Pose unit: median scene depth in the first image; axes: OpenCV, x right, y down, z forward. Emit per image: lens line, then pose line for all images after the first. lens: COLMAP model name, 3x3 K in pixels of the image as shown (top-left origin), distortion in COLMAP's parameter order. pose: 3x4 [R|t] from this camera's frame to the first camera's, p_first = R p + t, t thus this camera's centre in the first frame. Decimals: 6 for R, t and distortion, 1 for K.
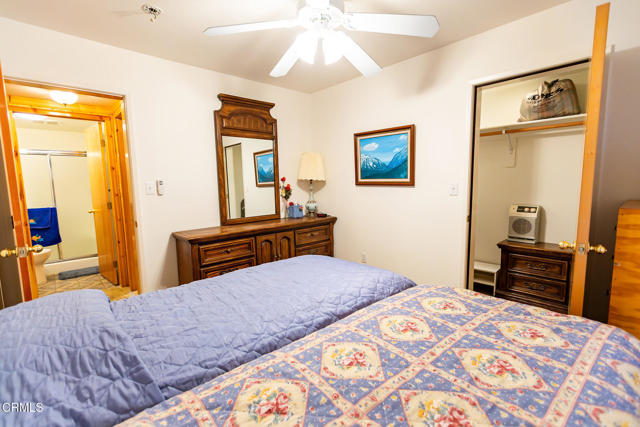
lens RADIAL K [[283.6, 0, 318.9], [0, 283.6, 212.1], [0, 0, 1]] dist [0.003619, -0.000419]
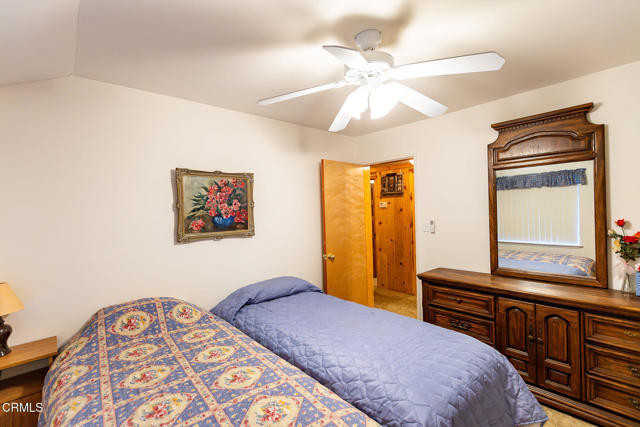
lens RADIAL K [[294.8, 0, 325.4], [0, 294.8, 213.7], [0, 0, 1]] dist [0.002382, -0.000910]
pose [[0.007184, 0.037571, -0.999268, 0.693018], [-0.083509, 0.995826, 0.036841, -0.158205], [0.996481, 0.083184, 0.010292, 0.593107]]
